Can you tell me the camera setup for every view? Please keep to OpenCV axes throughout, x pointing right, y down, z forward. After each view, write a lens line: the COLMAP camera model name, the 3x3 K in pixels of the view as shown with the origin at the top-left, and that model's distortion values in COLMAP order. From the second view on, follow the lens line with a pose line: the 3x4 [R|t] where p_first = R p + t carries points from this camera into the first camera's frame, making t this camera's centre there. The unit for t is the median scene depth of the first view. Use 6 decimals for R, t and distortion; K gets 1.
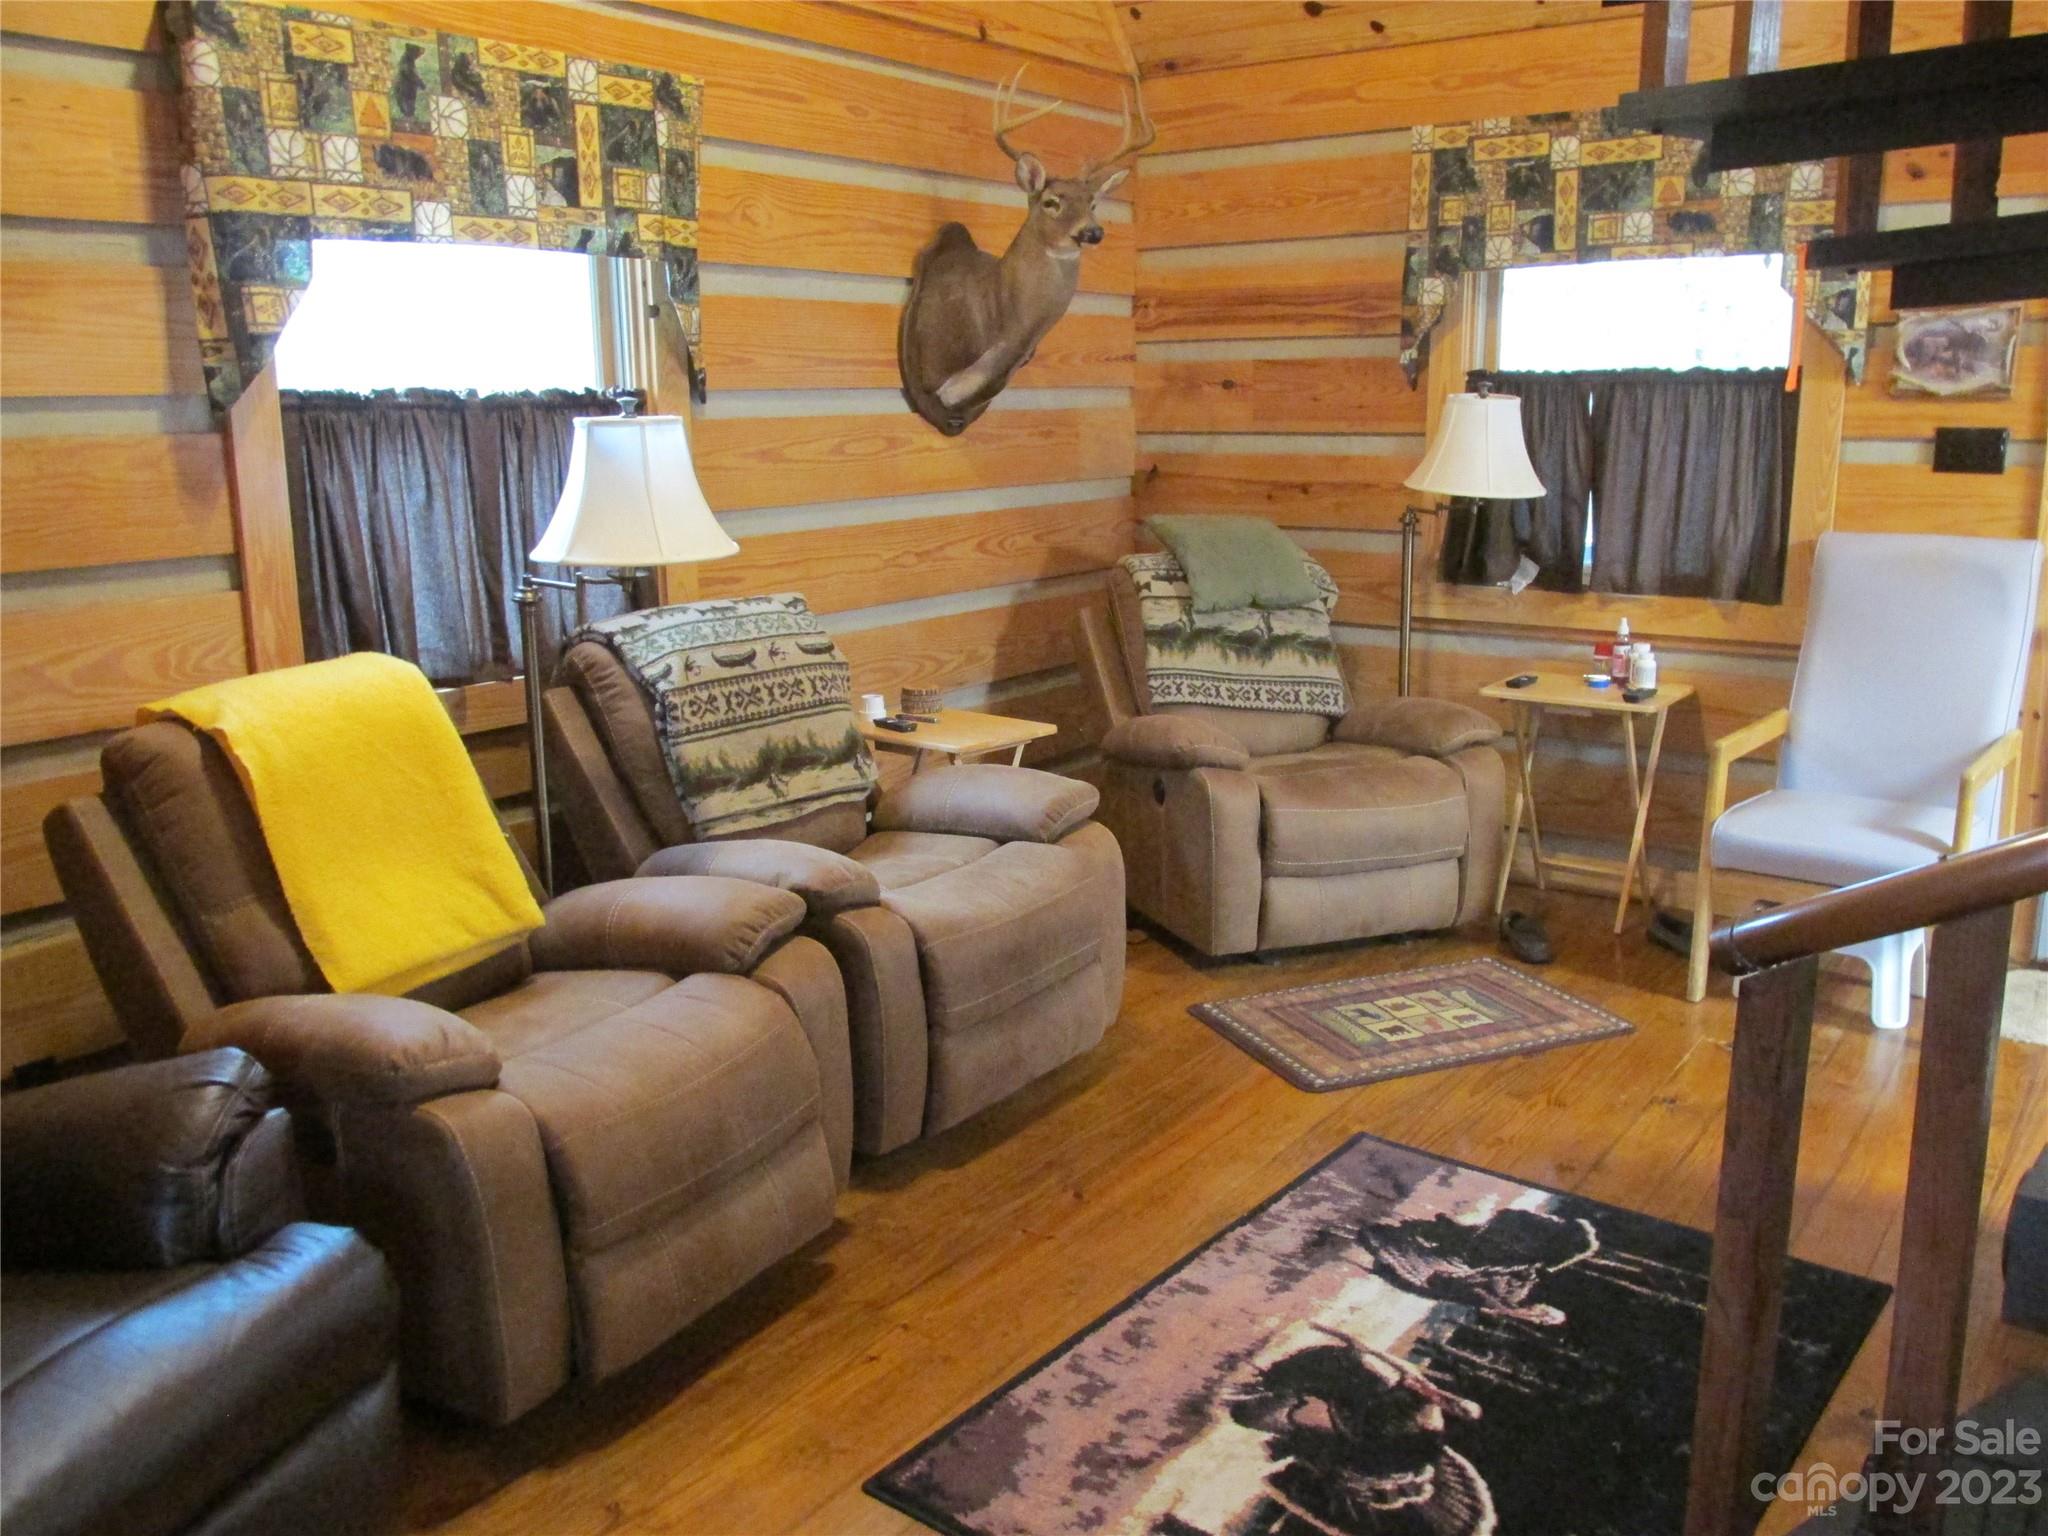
lens RADIAL K [[1751.8, 0, 1028.3], [0, 1751.8, 732.7], [0, 0, 1]] dist [0.006719, 0.004765]
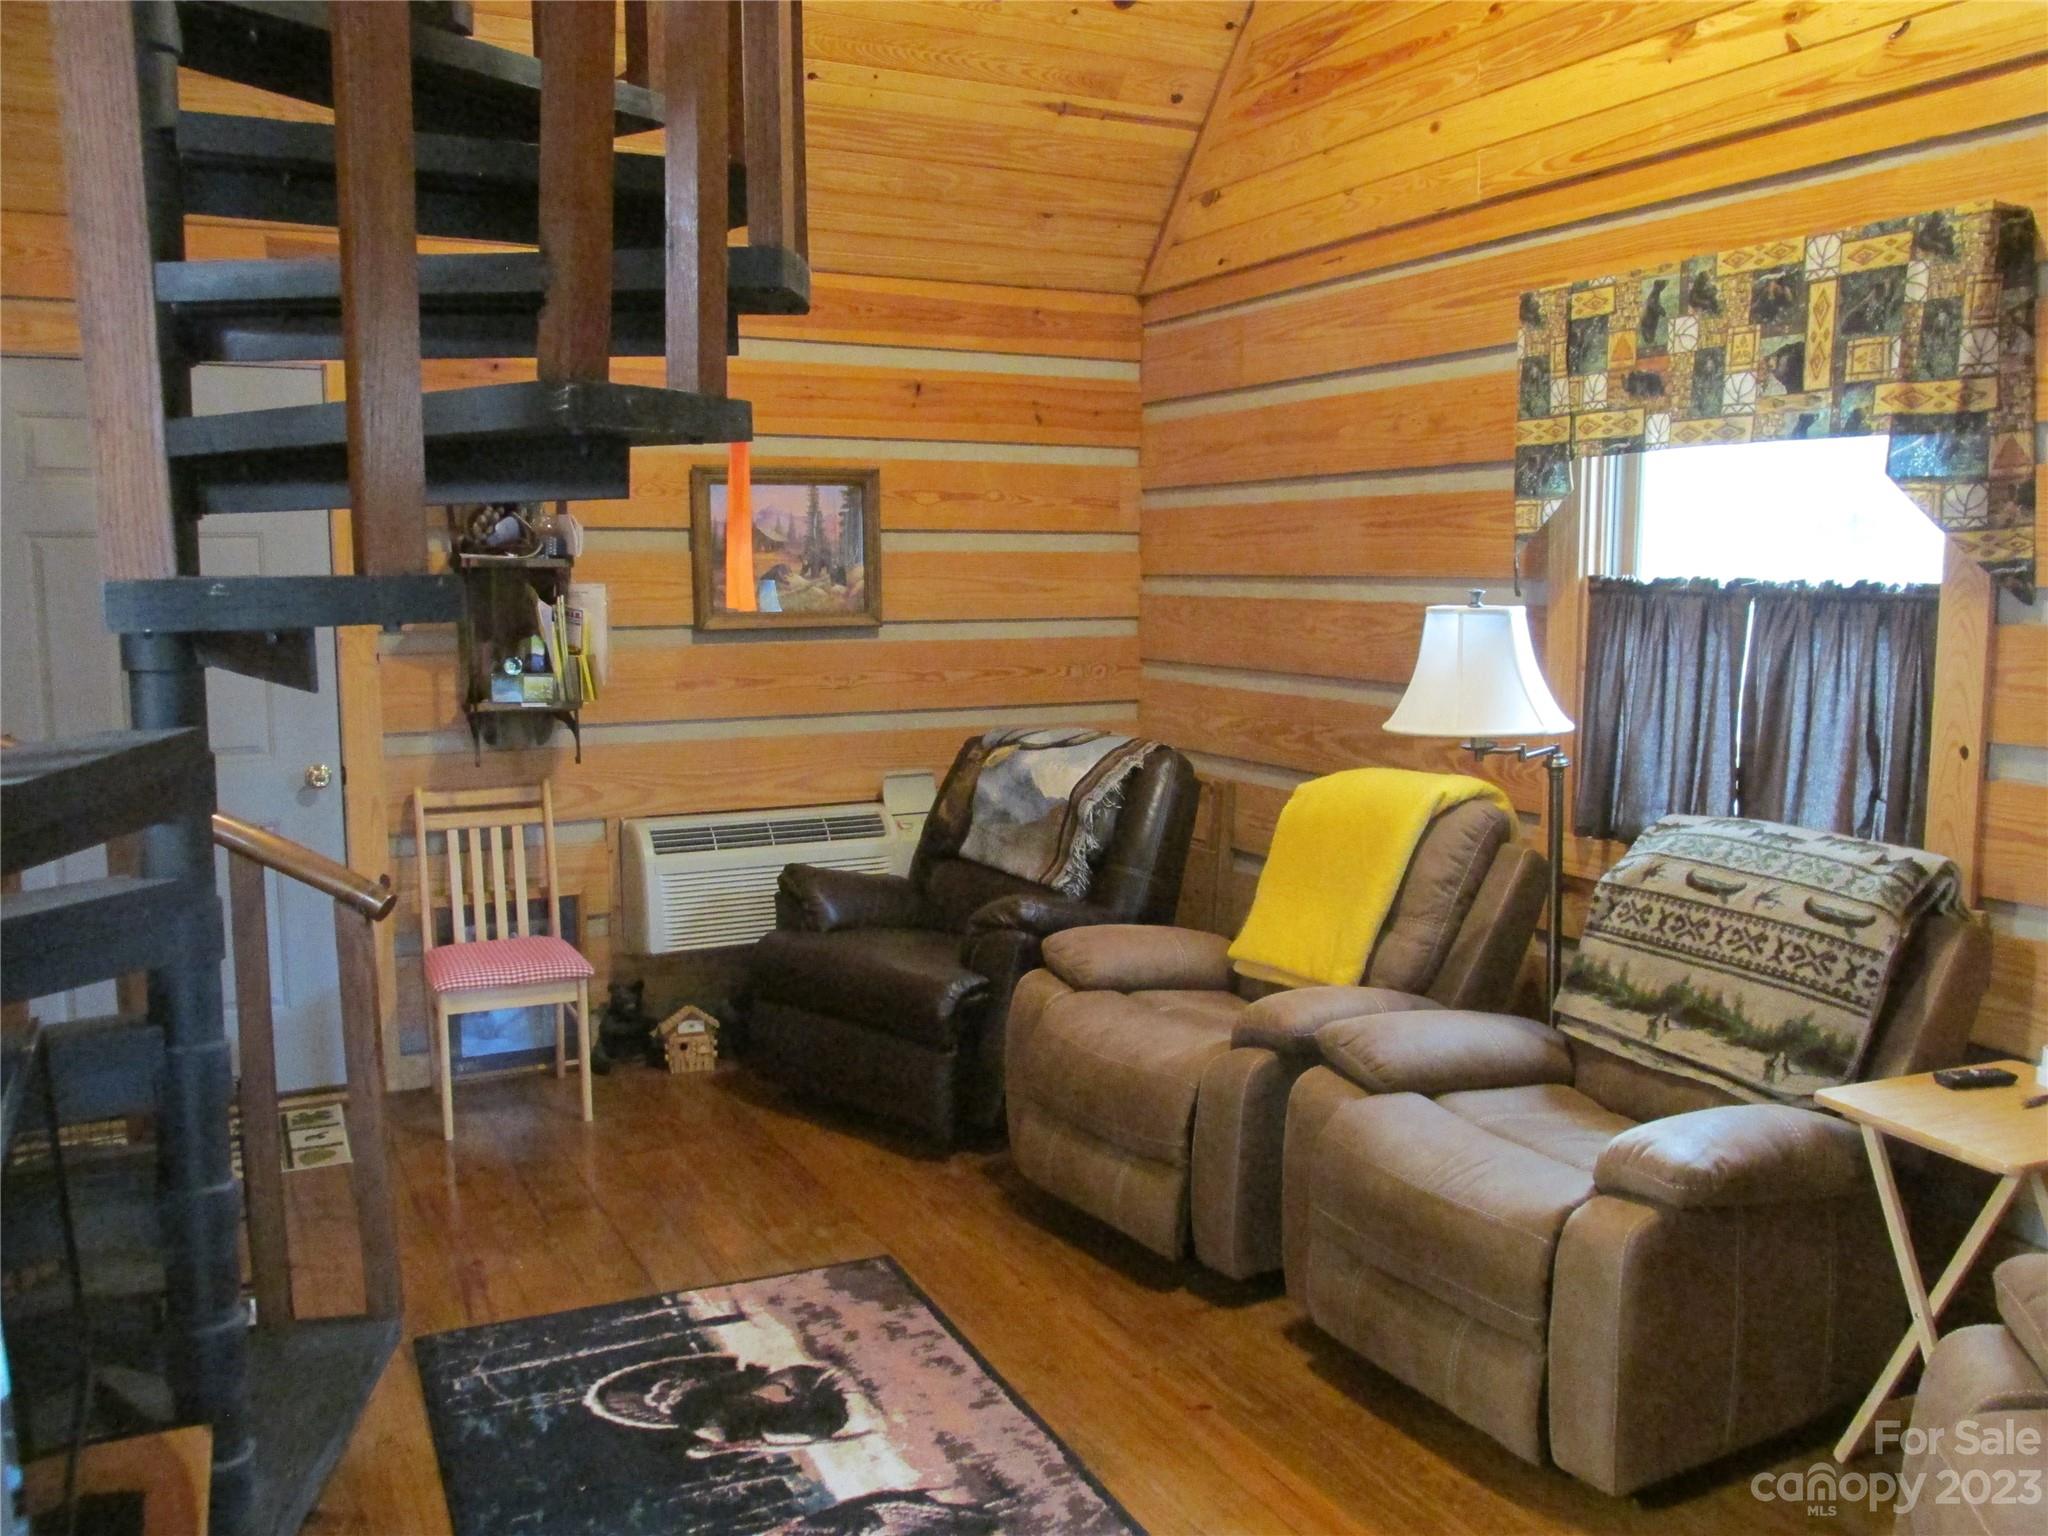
lens RADIAL K [[1687.3, 0, 1024.5], [0, 1687.3, 755.1], [0, 0, 1]] dist [-0.040152, 0.011066]
pose [[-0.454189, 0.104100, -0.884803, 0.804993], [-0.177680, 0.962614, 0.204461, -0.238396], [0.873008, 0.250076, -0.418712, 1.142199]]
